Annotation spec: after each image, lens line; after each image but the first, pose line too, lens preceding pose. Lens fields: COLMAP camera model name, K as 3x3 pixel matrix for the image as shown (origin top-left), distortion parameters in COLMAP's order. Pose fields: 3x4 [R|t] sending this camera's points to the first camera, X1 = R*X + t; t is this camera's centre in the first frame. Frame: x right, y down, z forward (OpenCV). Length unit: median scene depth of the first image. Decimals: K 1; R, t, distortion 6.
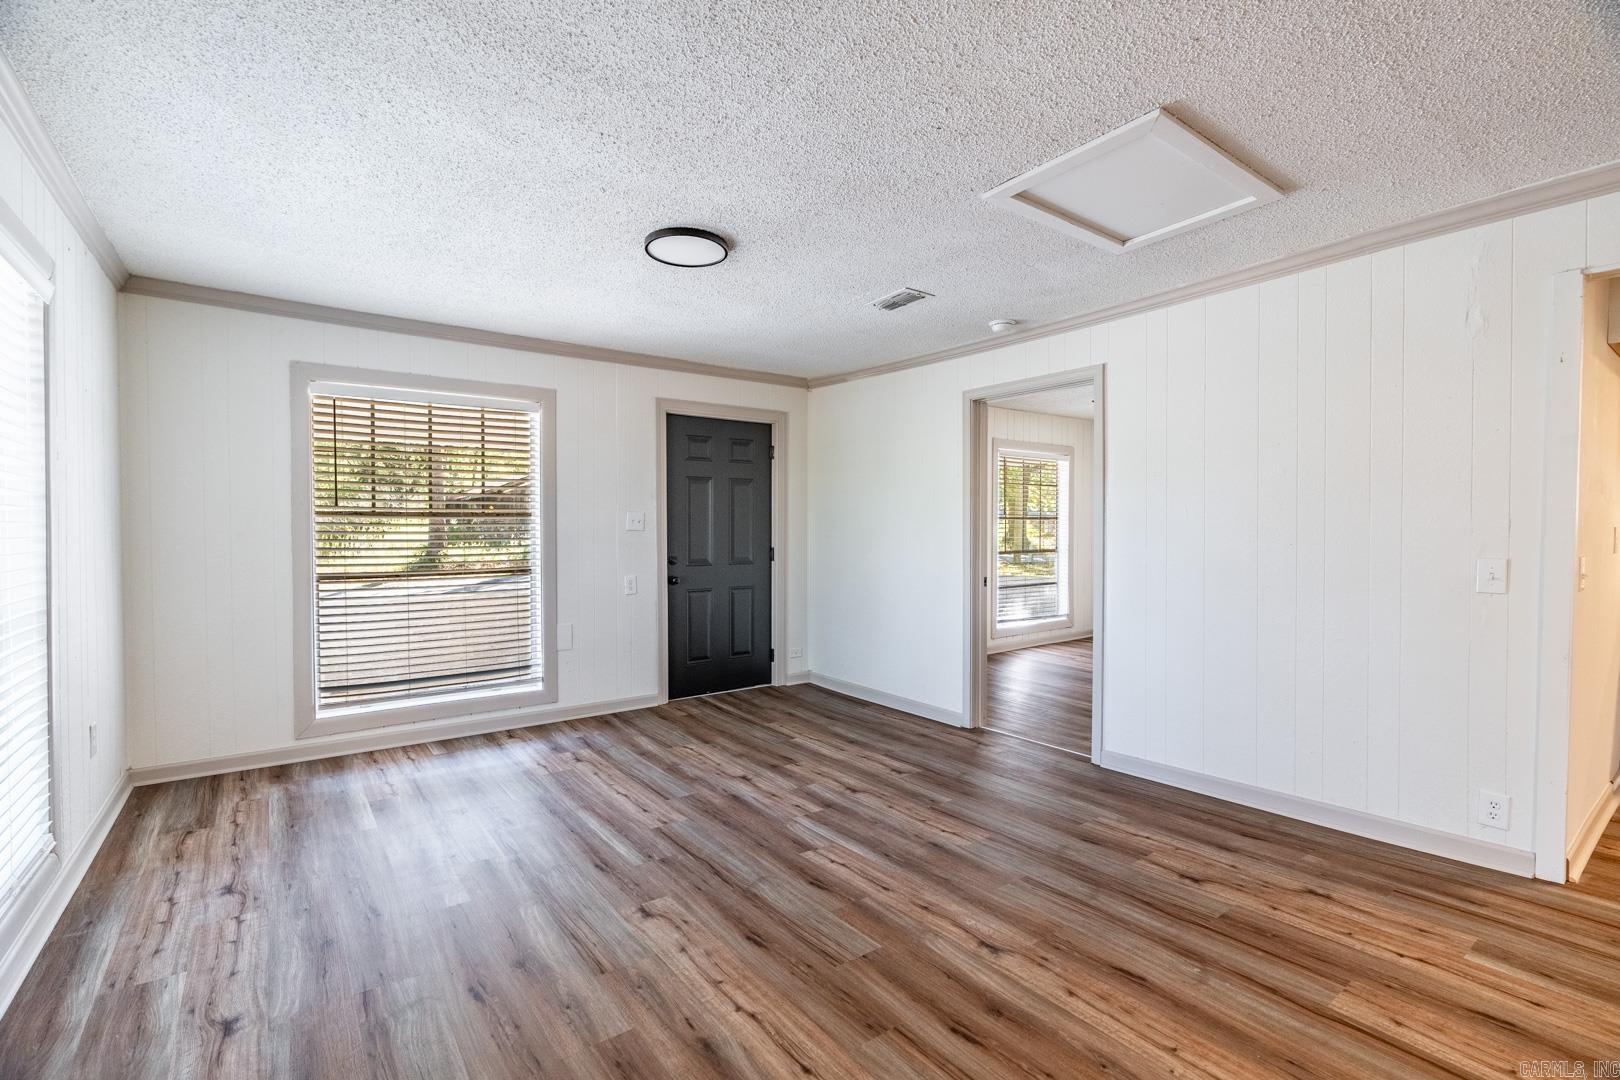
lens RADIAL K [[724.4, 0, 806.9], [0, 724.4, 543.9], [0, 0, 1]] dist [-0.006869, 0.001575]
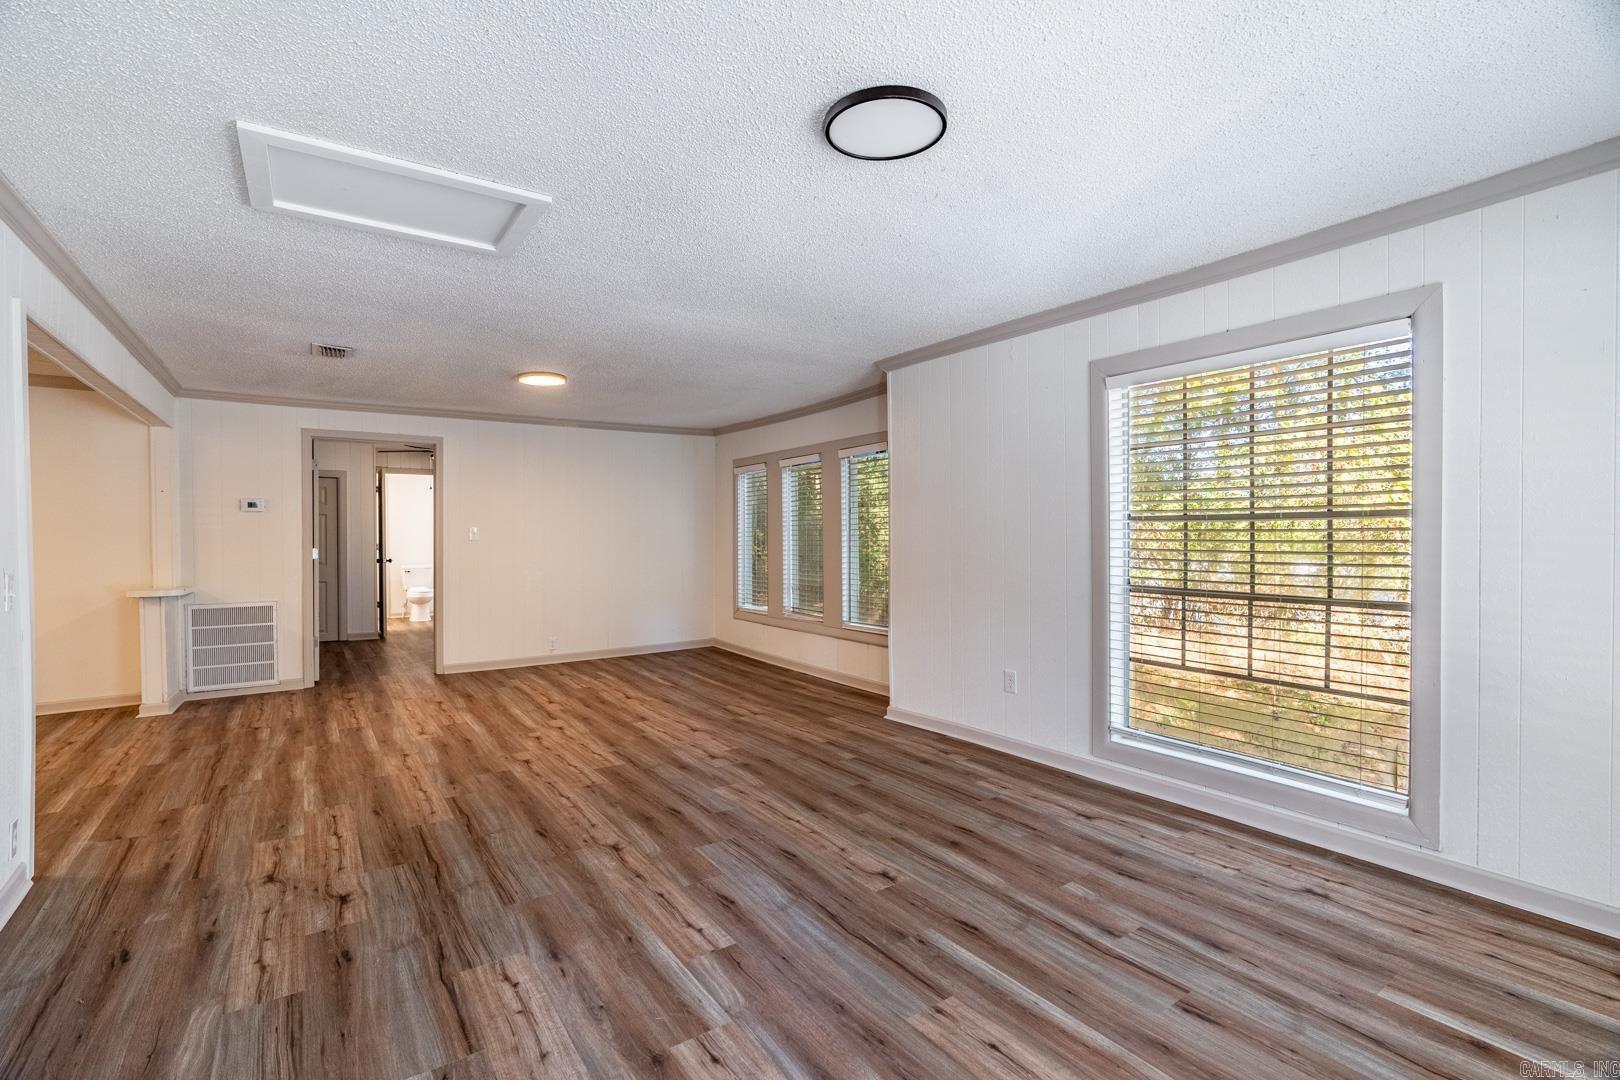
lens RADIAL K [[724.4, 0, 817.9], [0, 724.4, 541.4], [0, 0, 1]] dist [-0.006869, 0.001575]
pose [[-0.999800, 0.006600, 0.018901, -0.135953], [0.007132, 0.999577, 0.028200, -0.043929], [-0.018706, 0.028329, -0.999424, 2.048050]]
